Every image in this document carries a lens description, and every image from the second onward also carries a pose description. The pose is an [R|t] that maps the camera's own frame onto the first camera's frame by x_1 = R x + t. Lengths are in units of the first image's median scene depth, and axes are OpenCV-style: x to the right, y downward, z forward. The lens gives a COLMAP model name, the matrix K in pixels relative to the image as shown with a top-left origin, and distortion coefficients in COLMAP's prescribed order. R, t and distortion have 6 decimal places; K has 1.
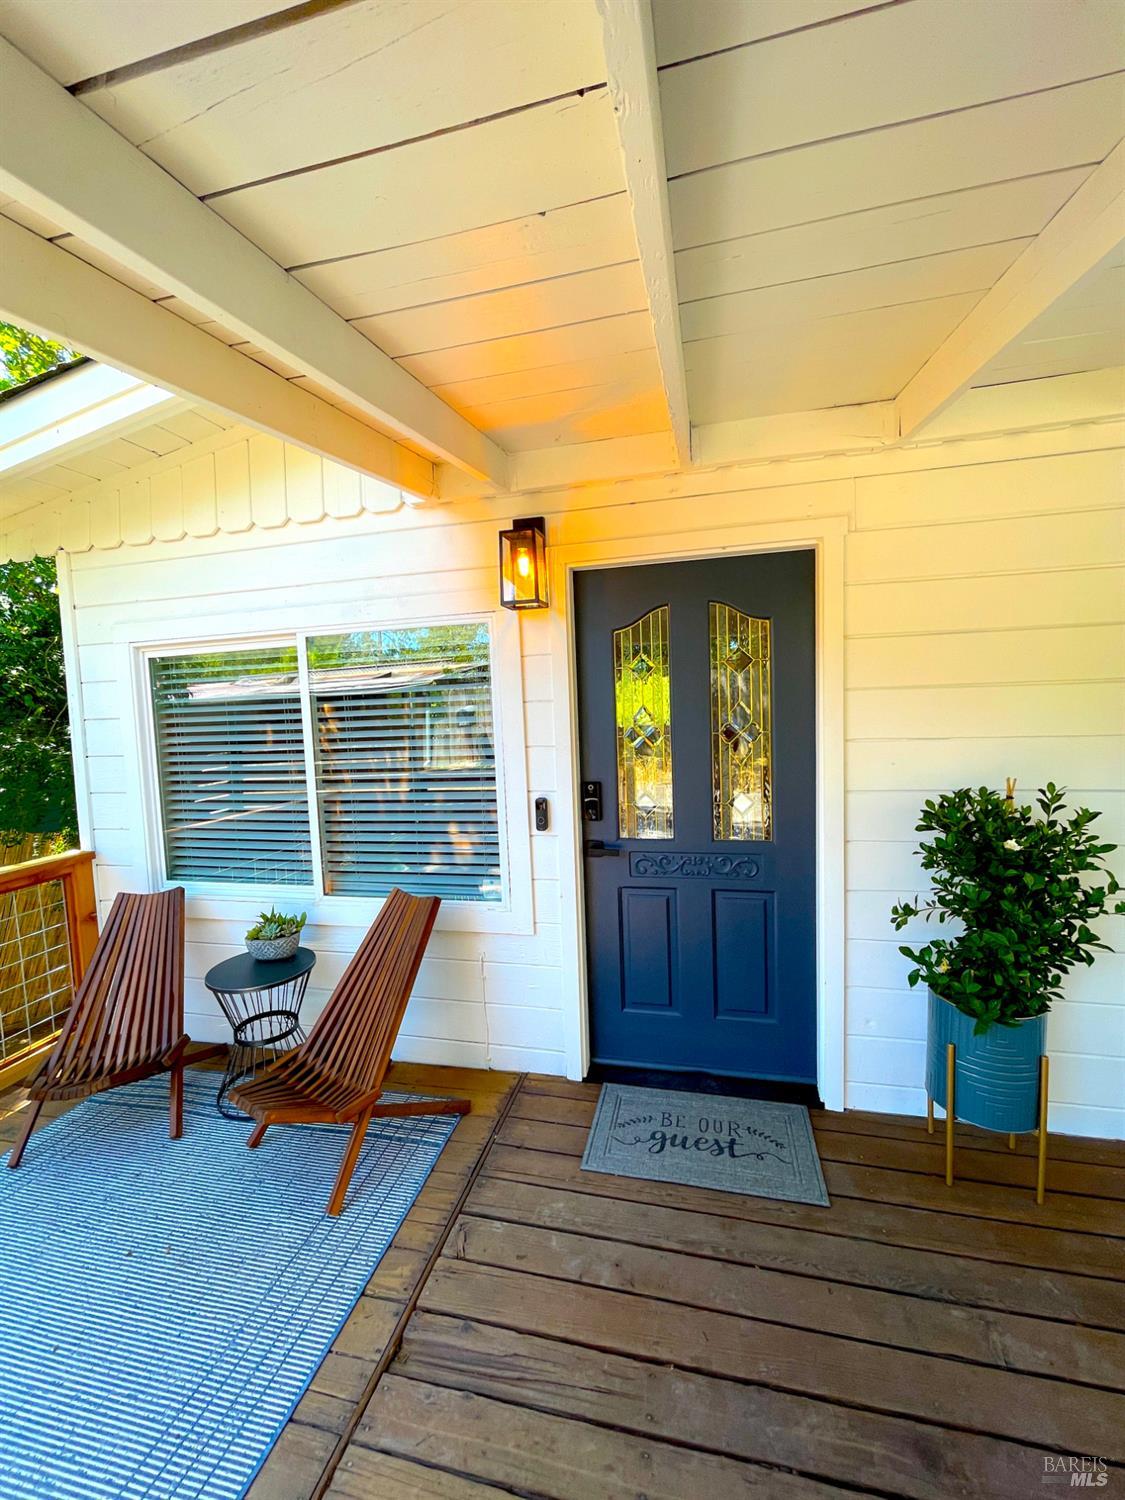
lens RADIAL K [[609.8, 0, 563.6], [0, 609.8, 751.1], [0, 0, 1]] dist [-0.003111, 0.000495]
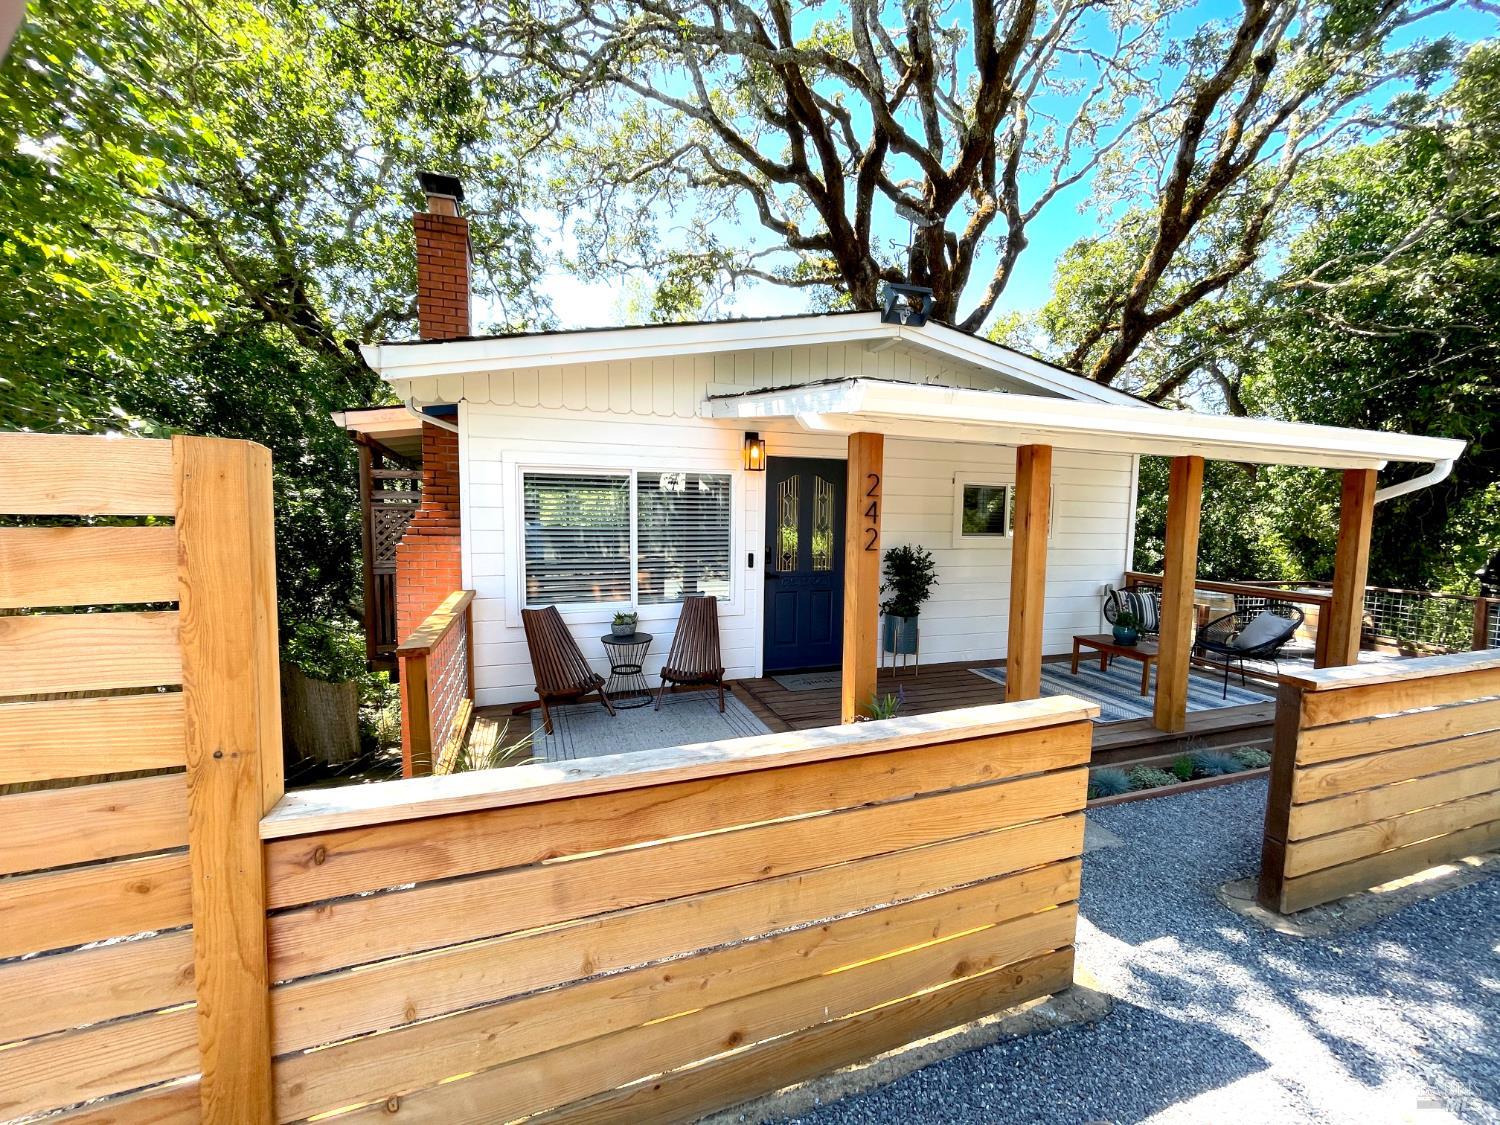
lens RADIAL K [[609.8, 0, 750.4], [0, 609.8, 562.6], [0, 0, 1]] dist [-0.003111, 0.000495]
pose [[0.831953, 0.004715, 0.554826, -1.439241], [-0.002961, 0.999987, -0.004058, 0.134179], [-0.554838, 0.001733, 0.831956, -0.989155]]
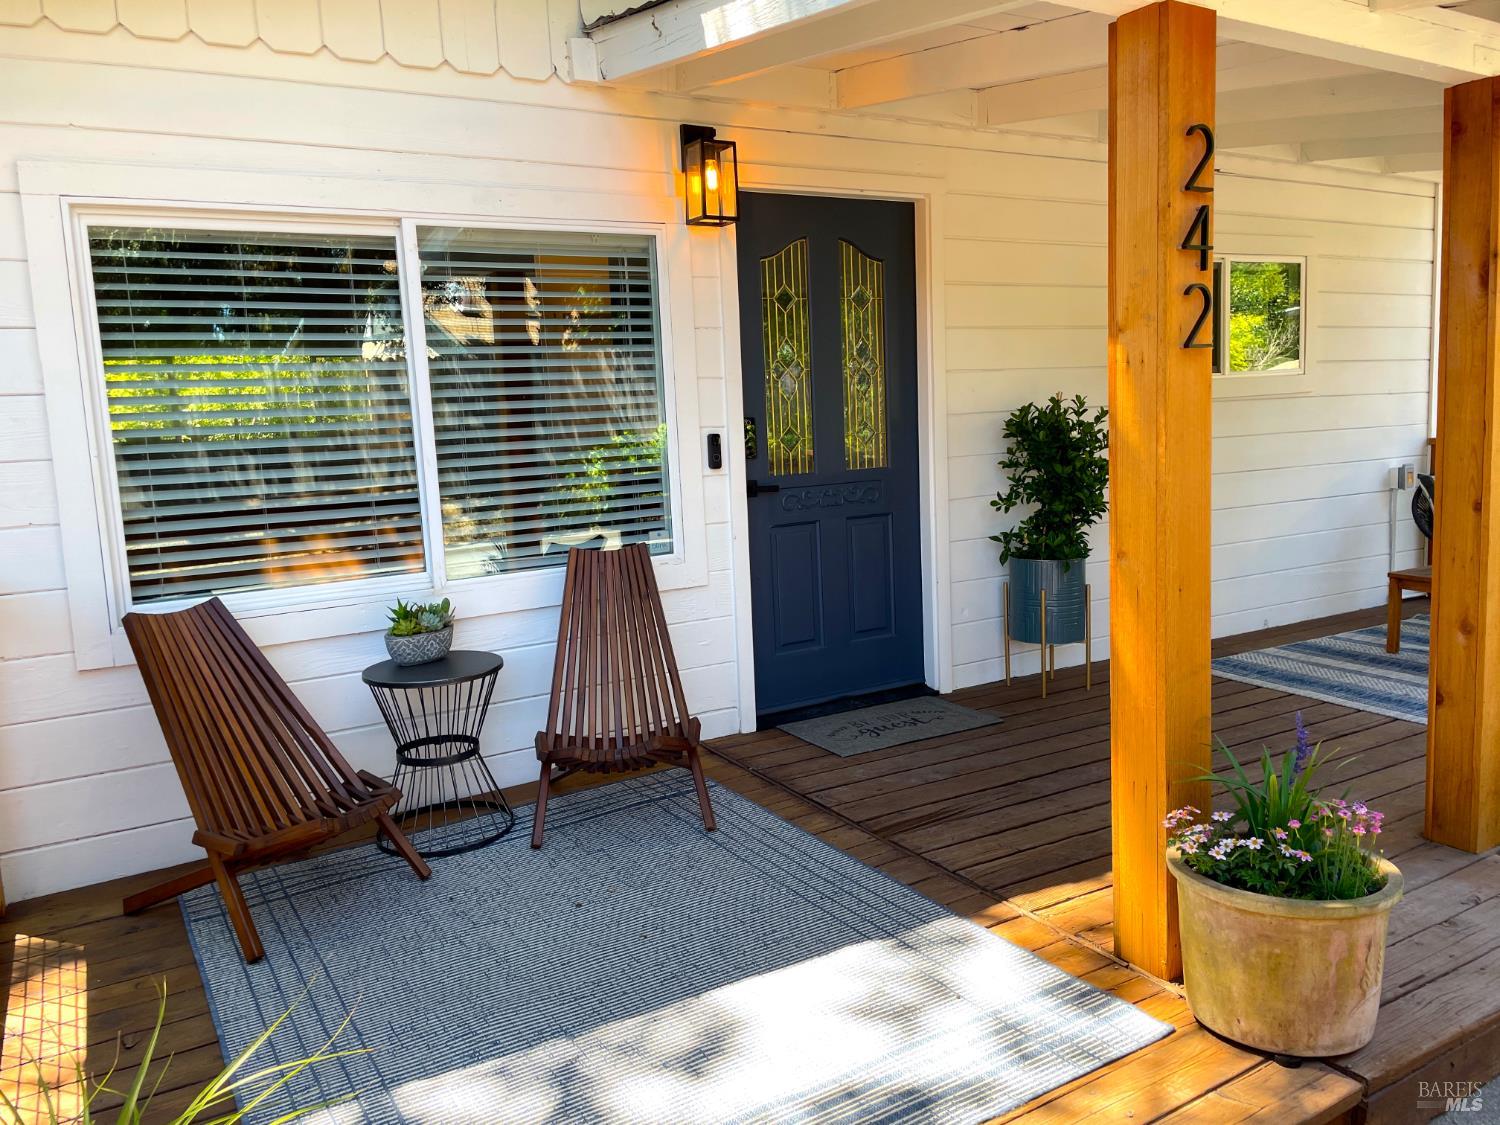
lens RADIAL K [[1132.2, 0, 753.5], [0, 1132.2, 562.4], [0, 0, 1]] dist [0.060799, -0.063472]
pose [[0.713820, -0.085717, 0.695063, -1.339896], [0.069606, 0.996251, 0.051376, 0.208717], [-0.696861, 0.011707, 0.717110, -0.311700]]
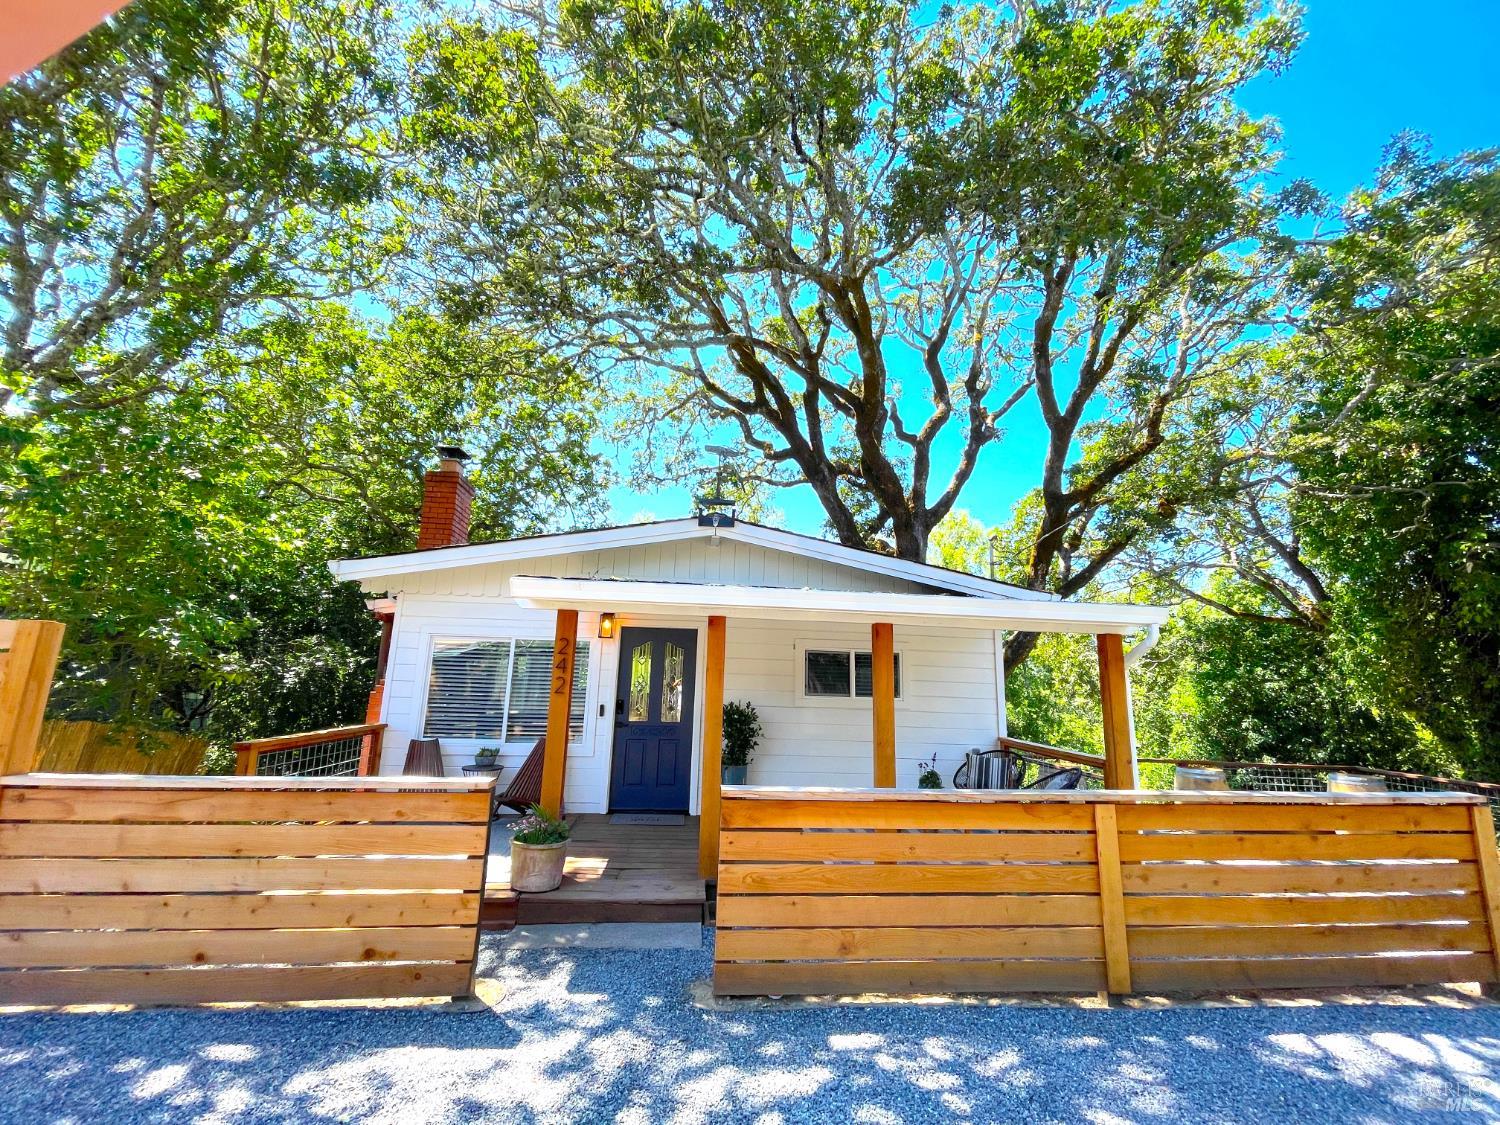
lens RADIAL K [[609.8, 0, 746.6], [0, 609.8, 555.6], [0, 0, 1]] dist [-0.003111, 0.000495]
pose [[0.941150, 0.132119, 0.311096, -0.418834], [-0.038660, 0.956473, -0.289247, 0.230424], [-0.335770, 0.260198, 0.905293, -2.182524]]
